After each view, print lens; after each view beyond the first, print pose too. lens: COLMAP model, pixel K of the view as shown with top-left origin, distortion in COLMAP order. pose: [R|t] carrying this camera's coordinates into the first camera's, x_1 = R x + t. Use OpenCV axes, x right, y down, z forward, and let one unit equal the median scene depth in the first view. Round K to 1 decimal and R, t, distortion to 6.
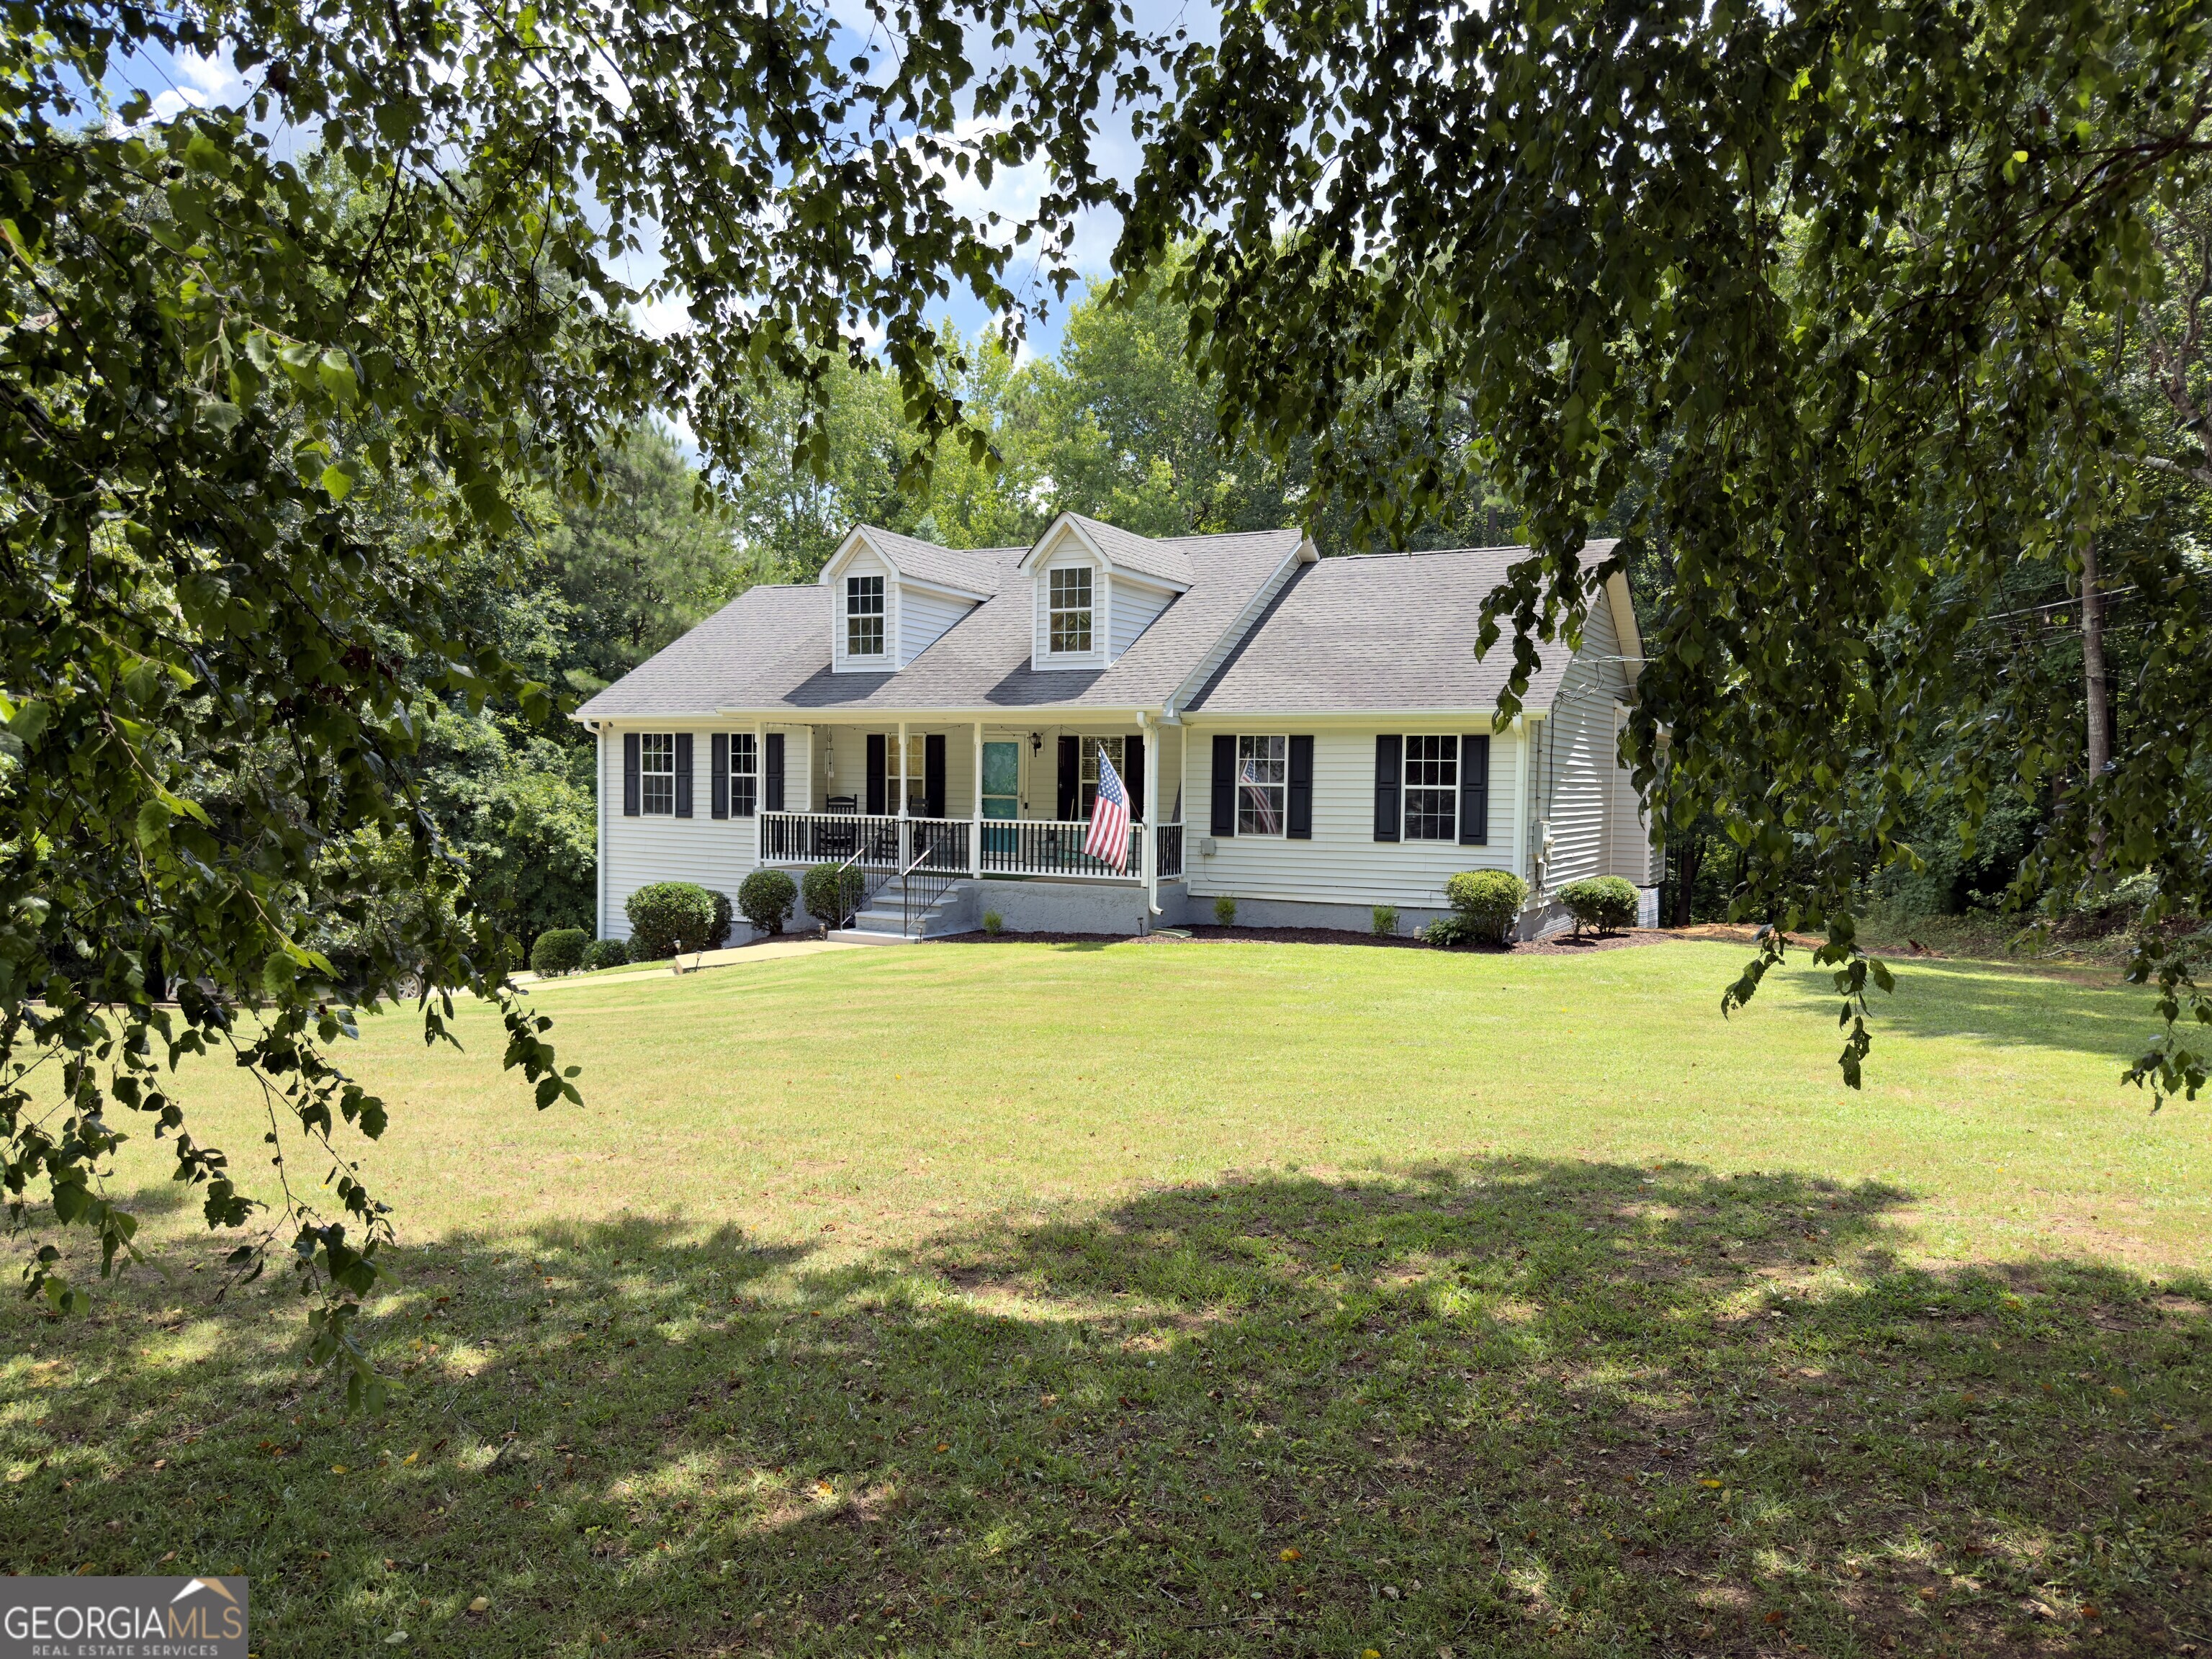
lens RADIAL K [[1587.0, 0, 1097.0], [0, 1587.0, 819.0], [0, 0, 1]] dist [0.135391, -0.126304]
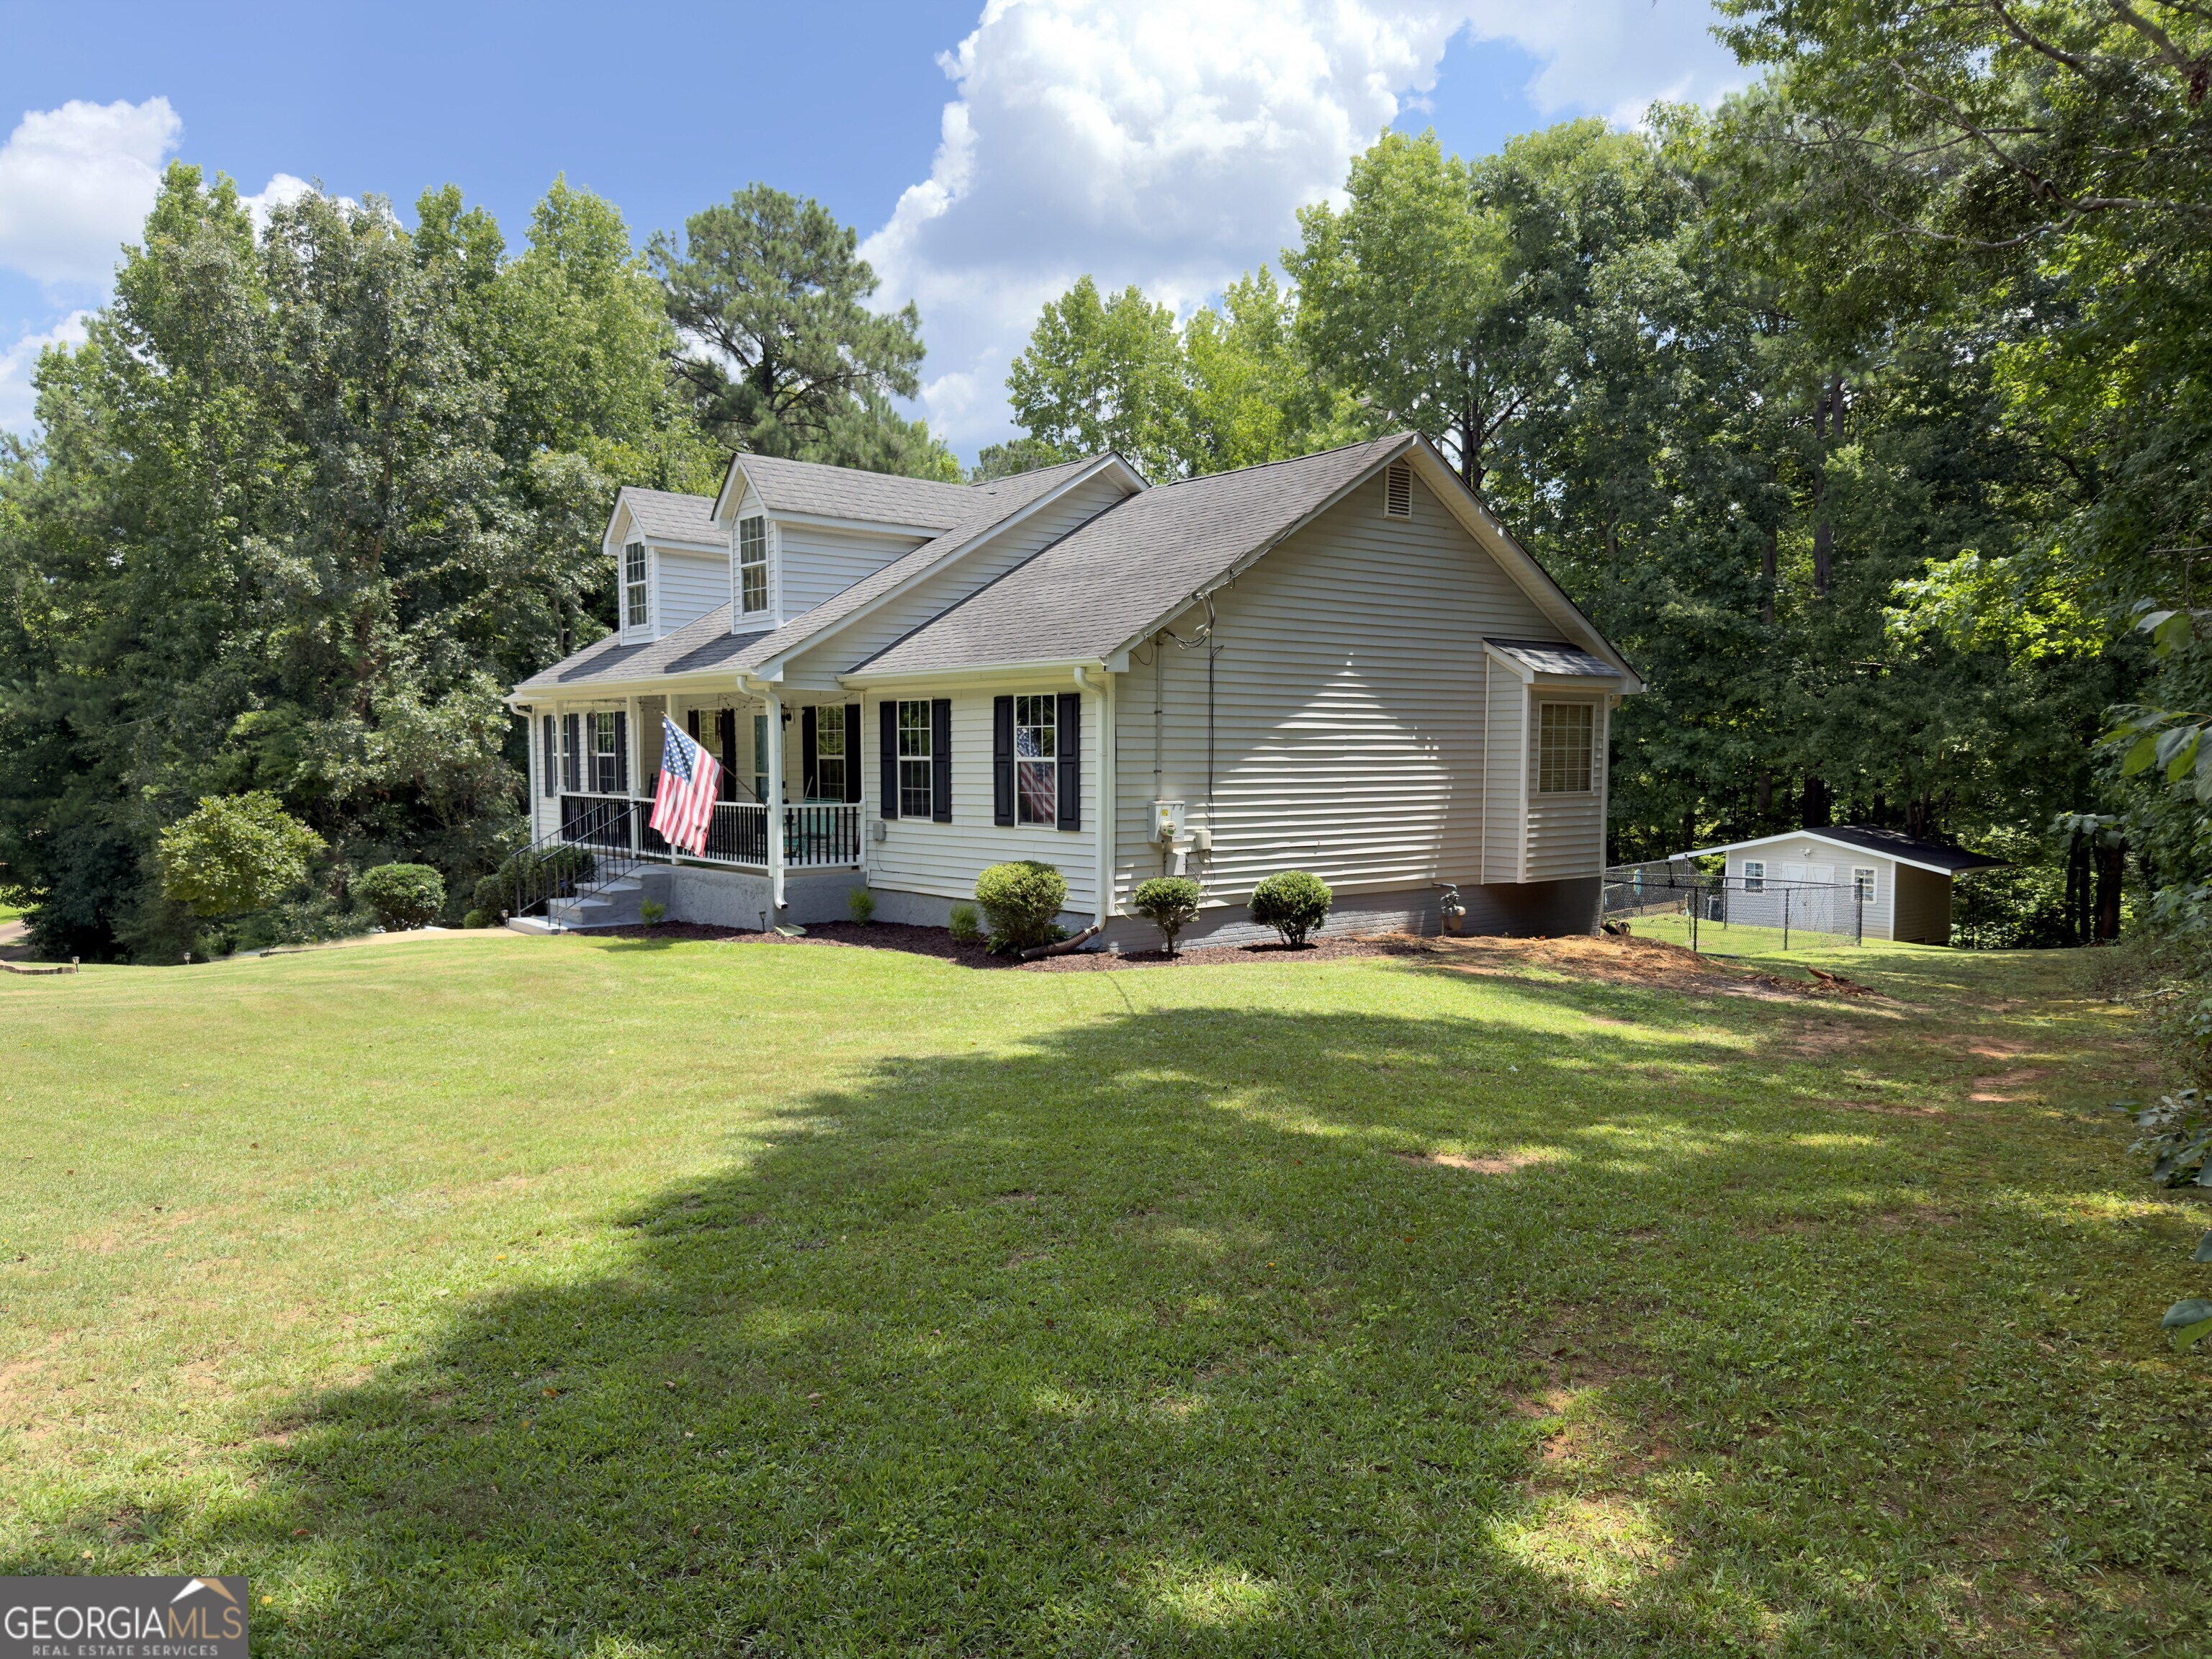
lens RADIAL K [[1587.0, 0, 1097.0], [0, 1587.0, 819.0], [0, 0, 1]] dist [0.135391, -0.126304]
pose [[0.928202, 0.003582, -0.372060, 0.507788], [-0.000133, 0.999957, 0.009294, 0.002502], [0.372077, -0.008578, 0.928162, 0.251229]]
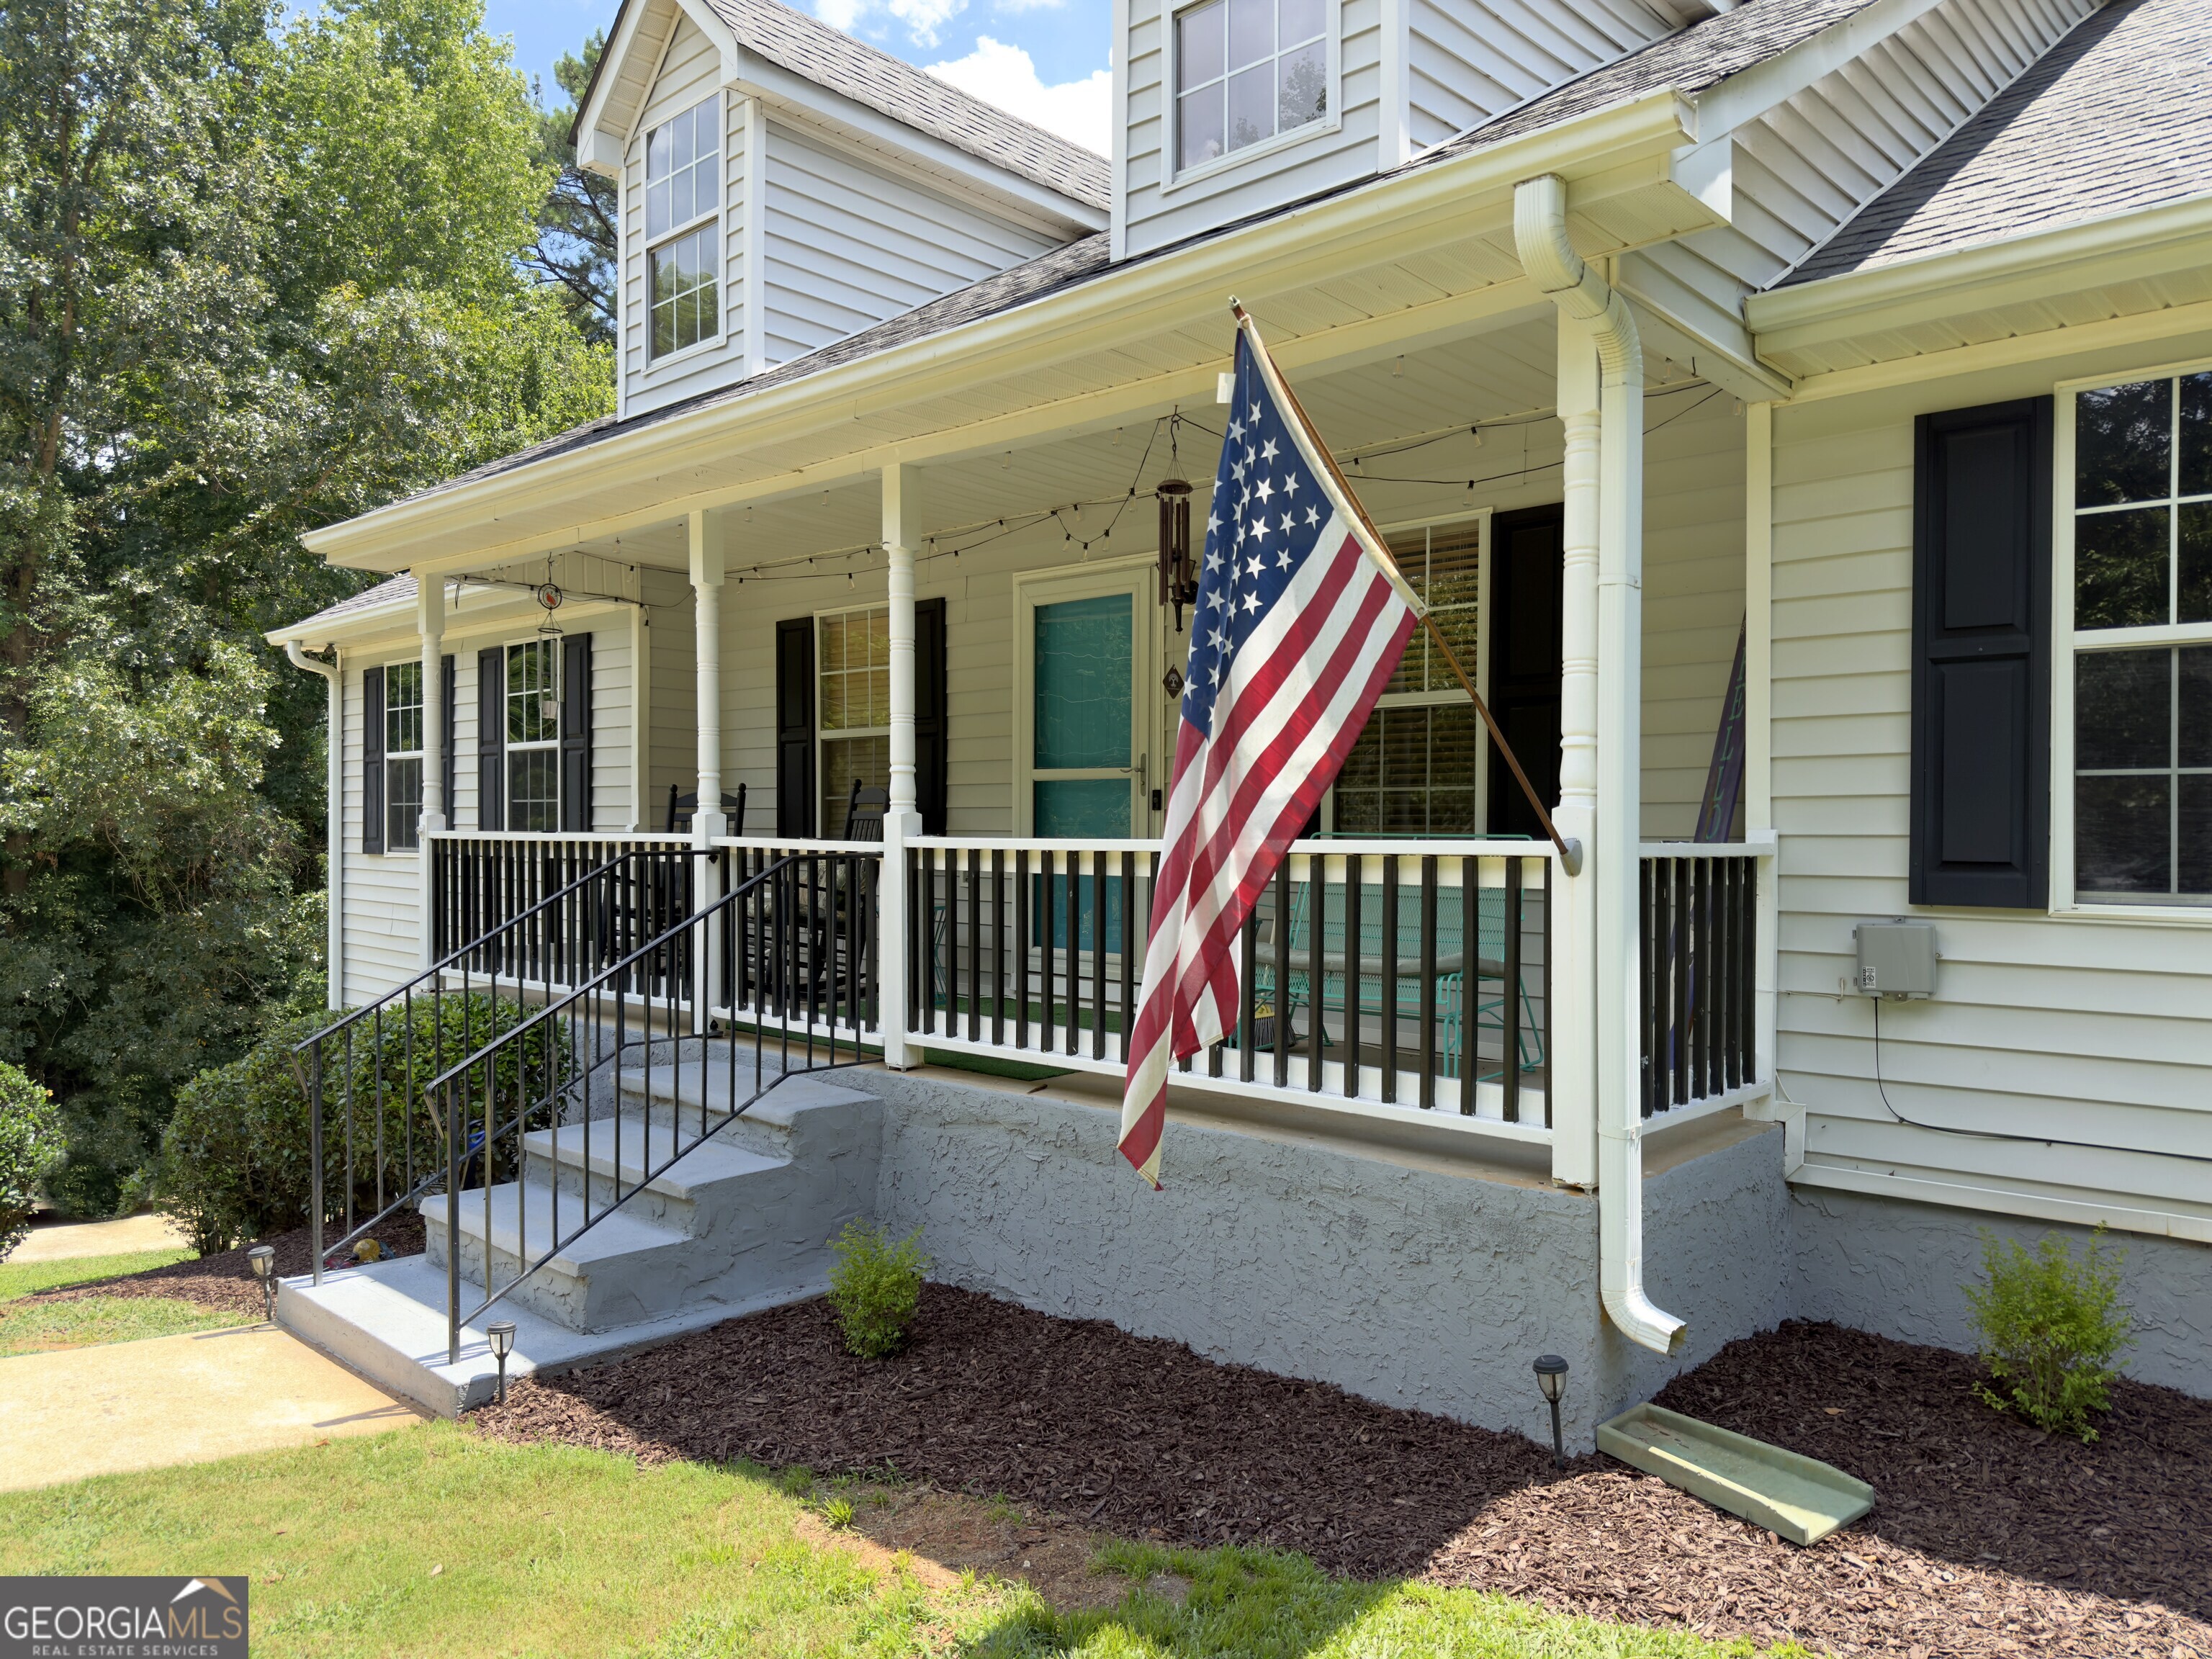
lens RADIAL K [[1587.0, 0, 1097.0], [0, 1587.0, 819.0], [0, 0, 1]] dist [0.135391, -0.126304]
pose [[0.965565, -0.014436, -0.259761, 0.025280], [0.005585, 0.999379, -0.034778, 0.006385], [0.260102, 0.032130, 0.965046, 0.787274]]
